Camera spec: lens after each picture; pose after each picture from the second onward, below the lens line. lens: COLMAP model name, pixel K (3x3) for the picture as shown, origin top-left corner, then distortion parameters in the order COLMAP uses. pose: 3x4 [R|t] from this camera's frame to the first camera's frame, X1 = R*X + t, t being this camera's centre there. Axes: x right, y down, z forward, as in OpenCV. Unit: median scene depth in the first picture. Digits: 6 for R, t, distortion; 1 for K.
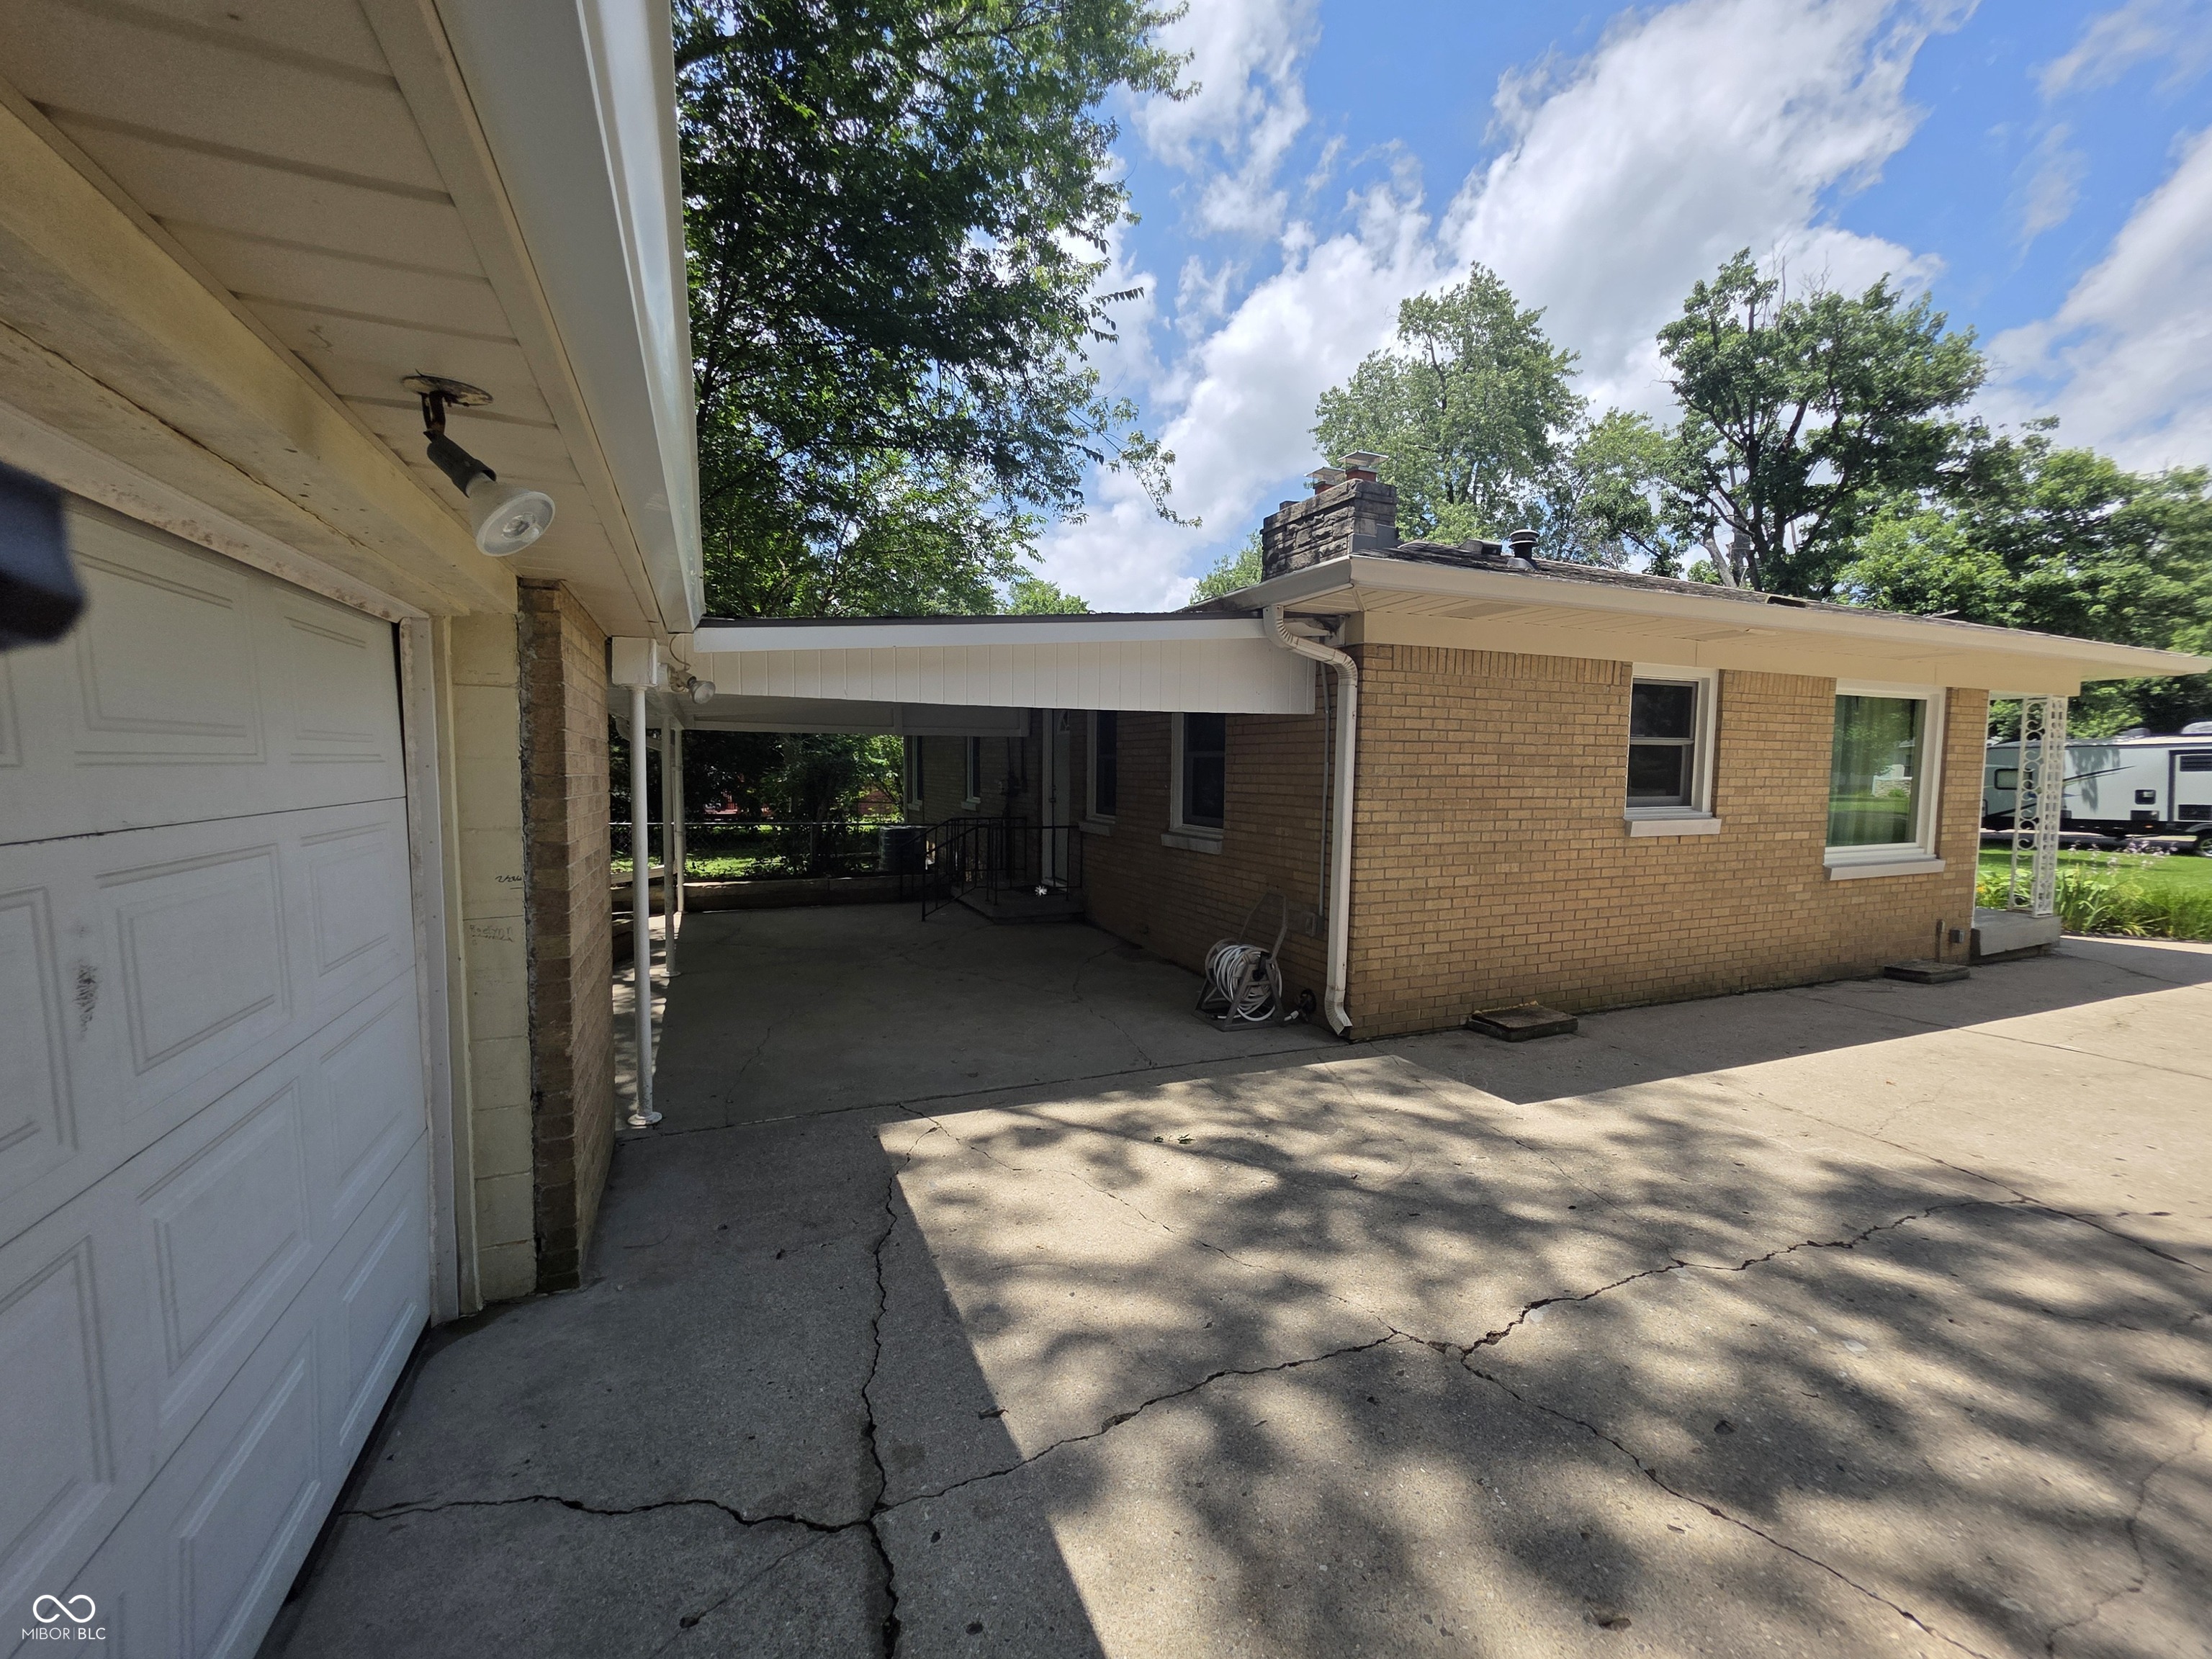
lens RADIAL K [[892.2, 0, 1098.5], [0, 892.2, 835.1], [0, 0, 1]] dist [-0.002376, -0.000692]
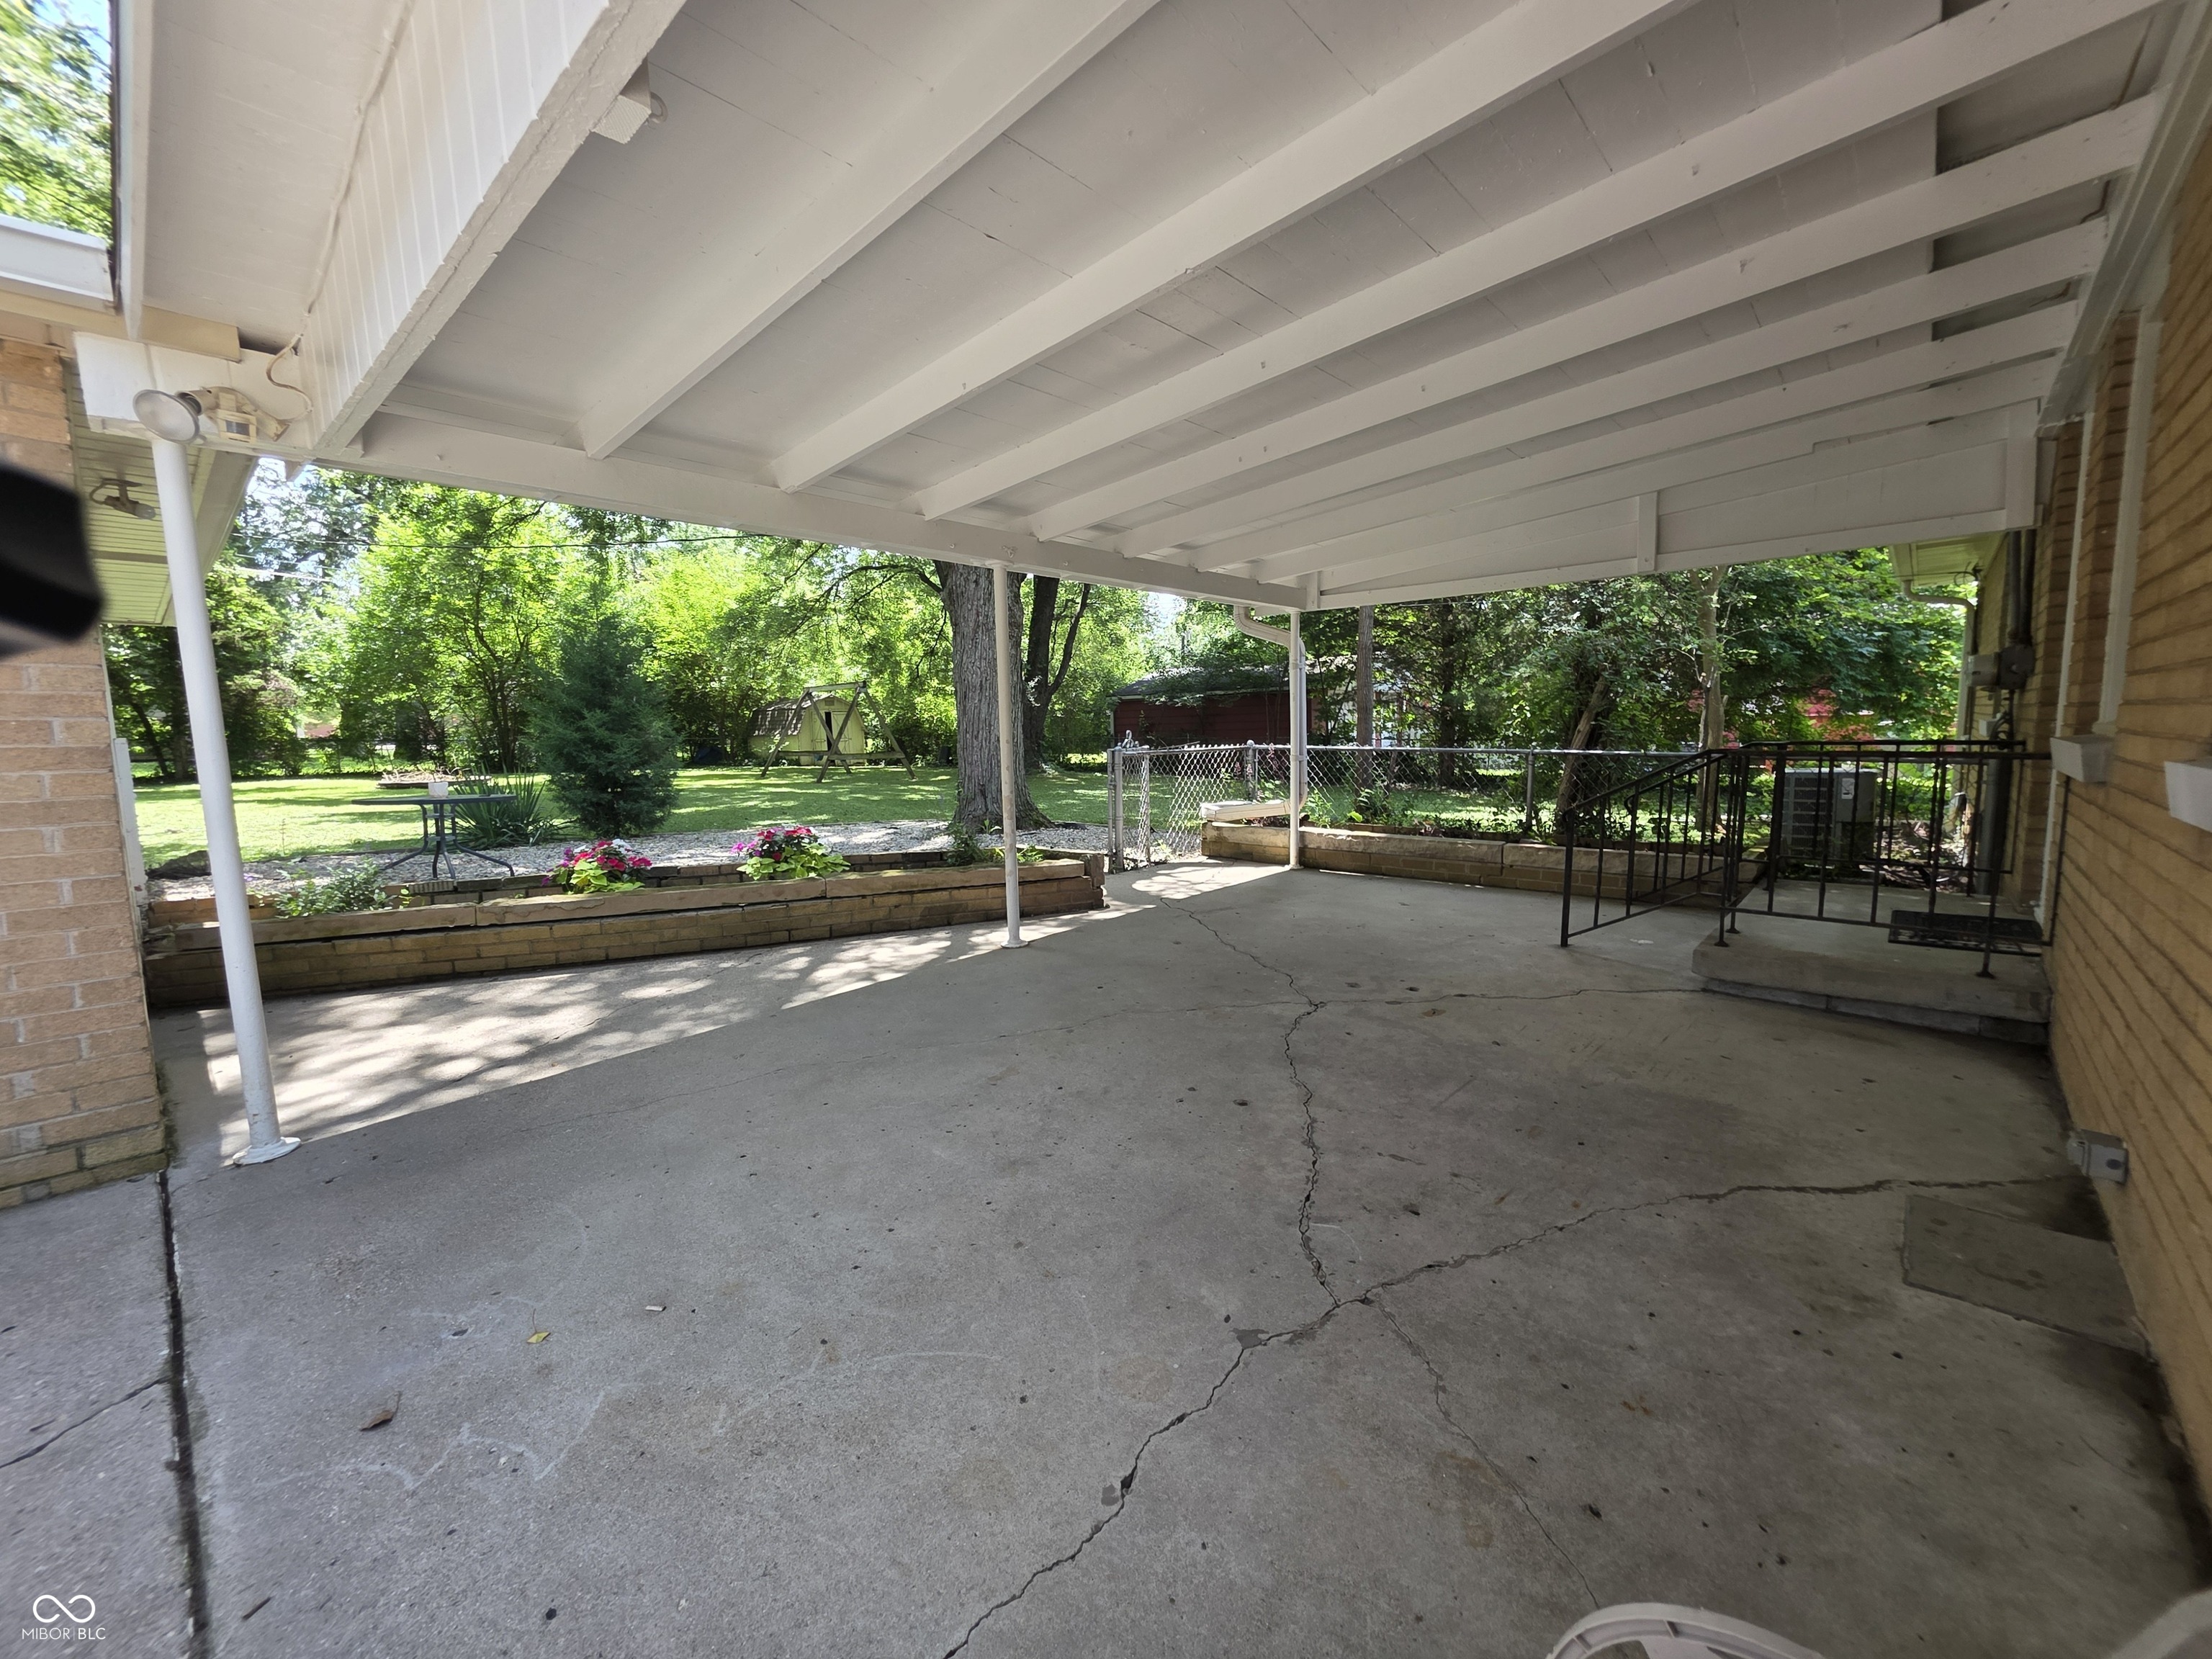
lens RADIAL K [[892.2, 0, 1096.6], [0, 892.2, 824.0], [0, 0, 1]] dist [-0.002376, -0.000692]
pose [[0.415668, 0.081747, -0.905835, 0.269225], [-0.044037, 0.996593, 0.069729, 0.019284], [0.908450, 0.010906, 0.417852, 1.207559]]
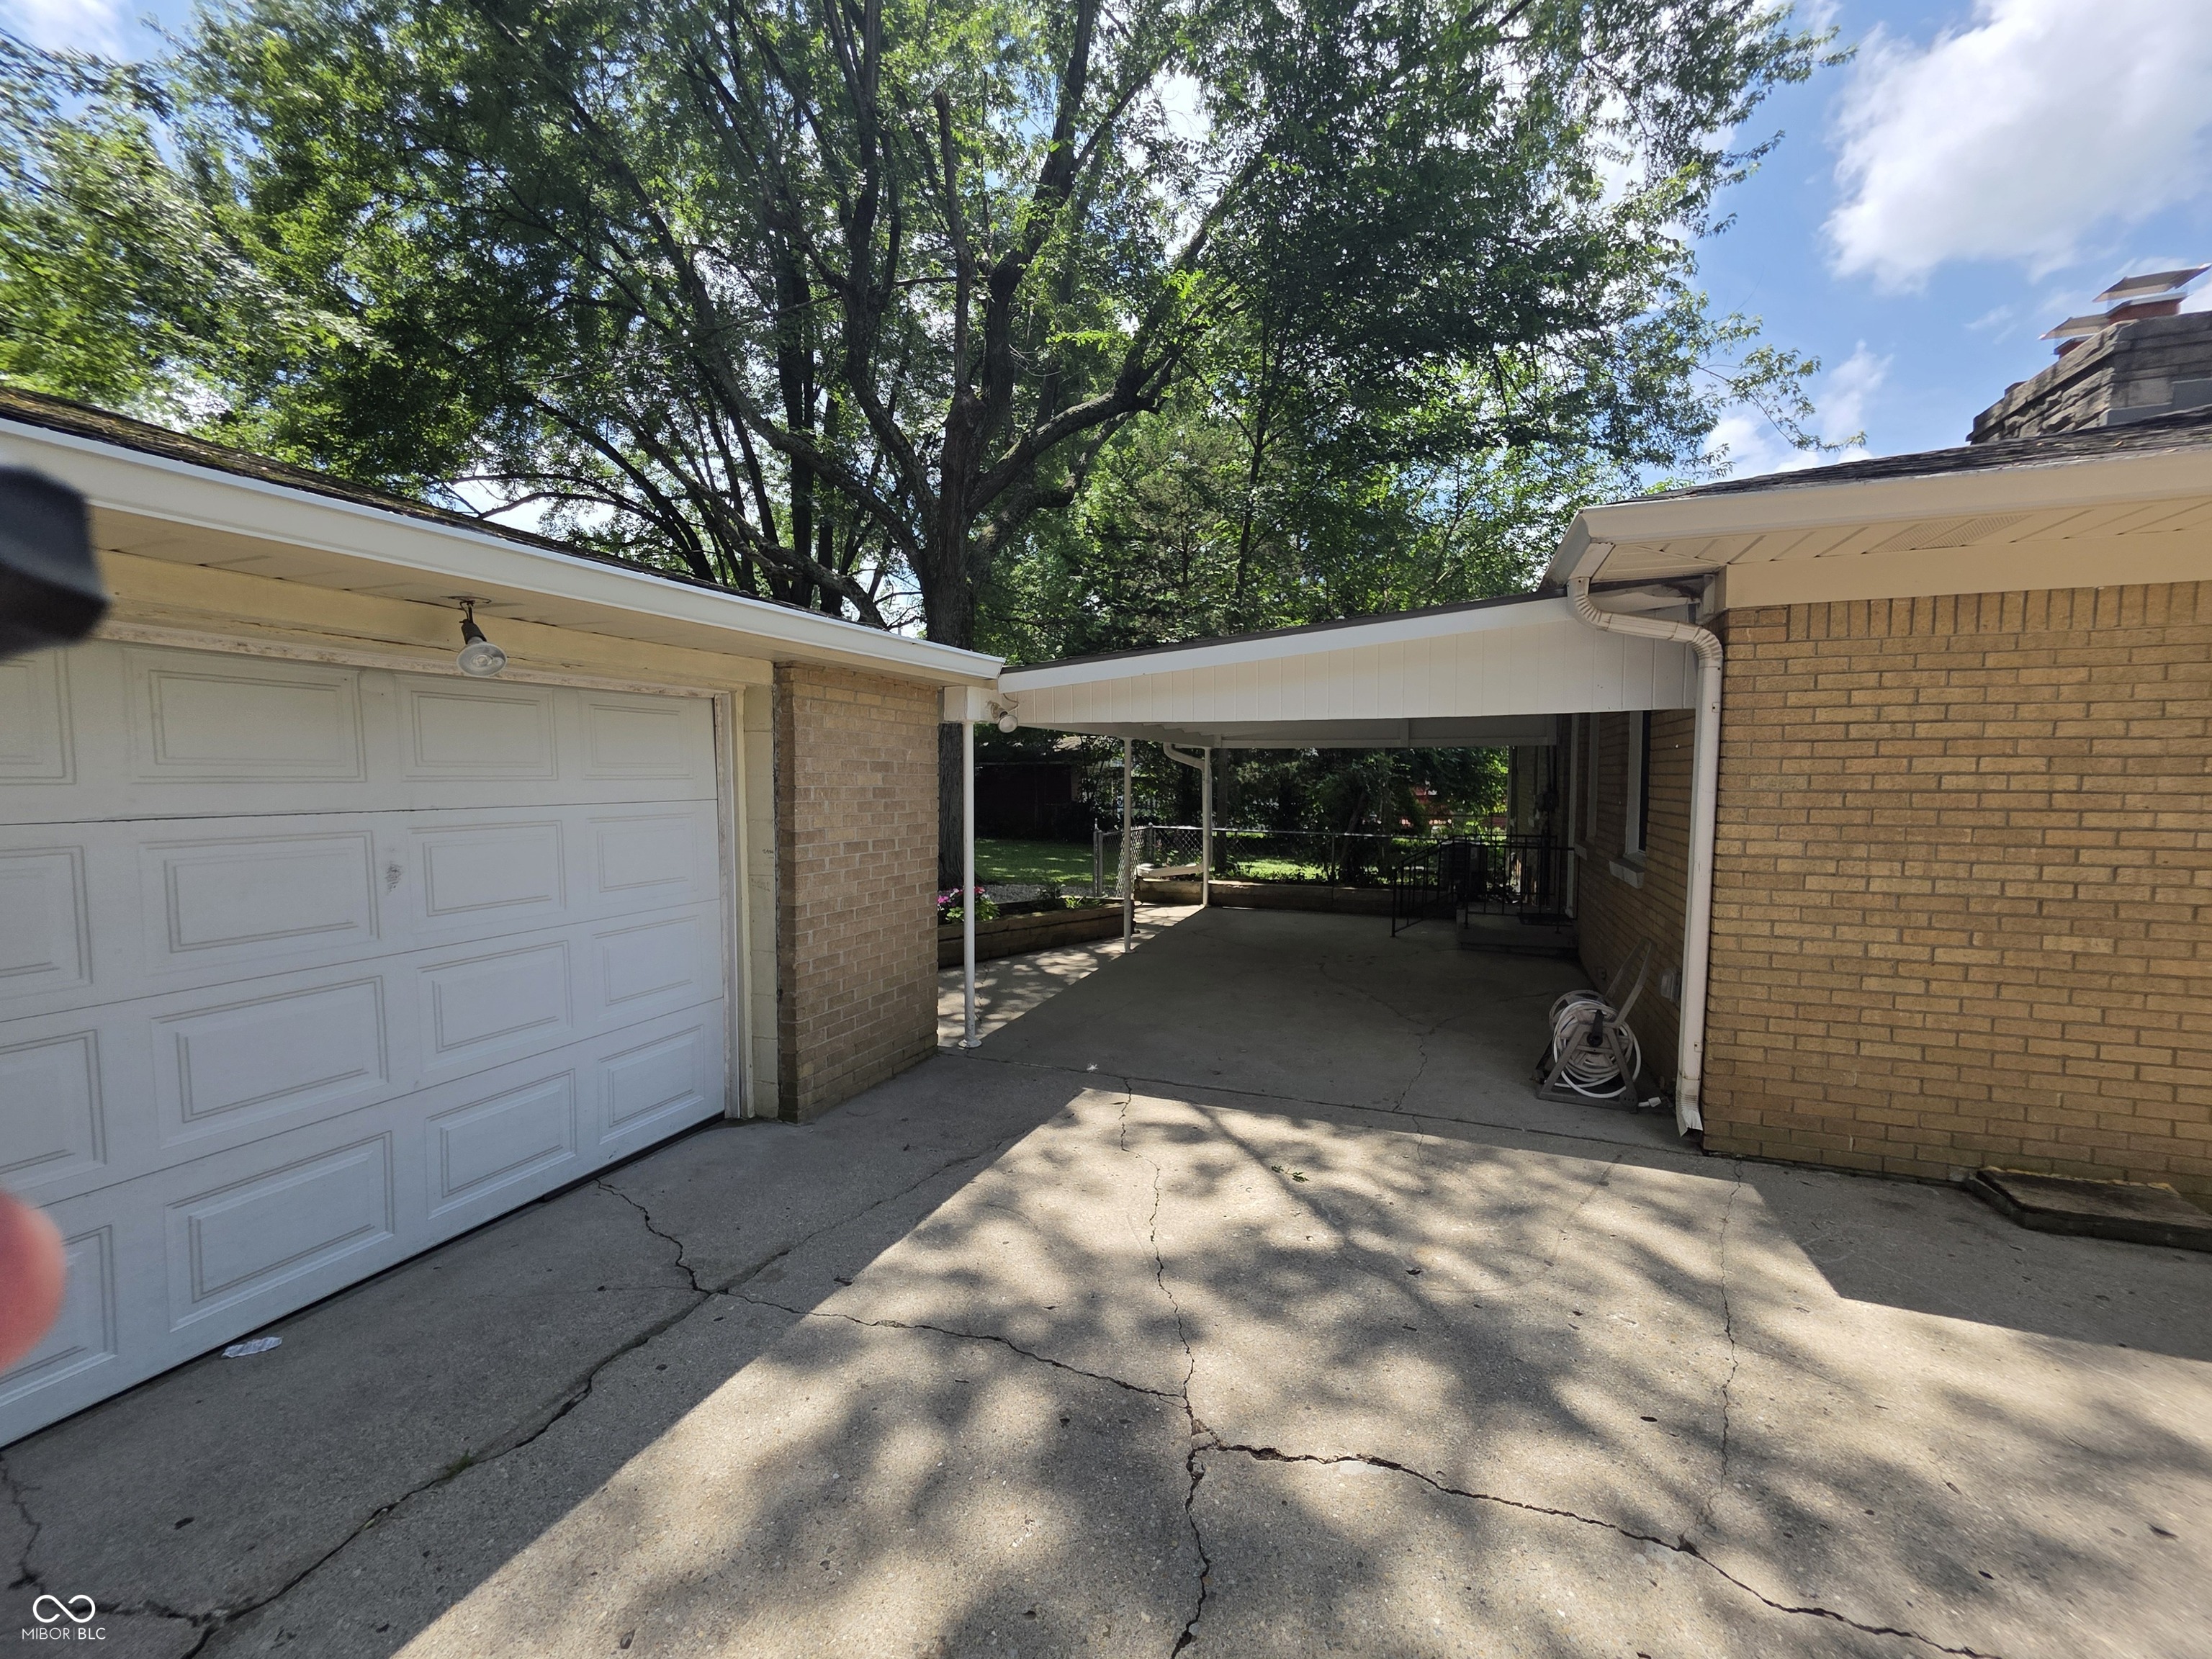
lens RADIAL K [[892.2, 0, 1113.2], [0, 892.2, 829.2], [0, 0, 1]] dist [-0.002376, -0.000692]
pose [[0.726555, 0.034855, -0.686223, 0.526651], [-0.048595, 0.998818, -0.000718, -0.011977], [0.685387, 0.033869, 0.727391, 0.156995]]
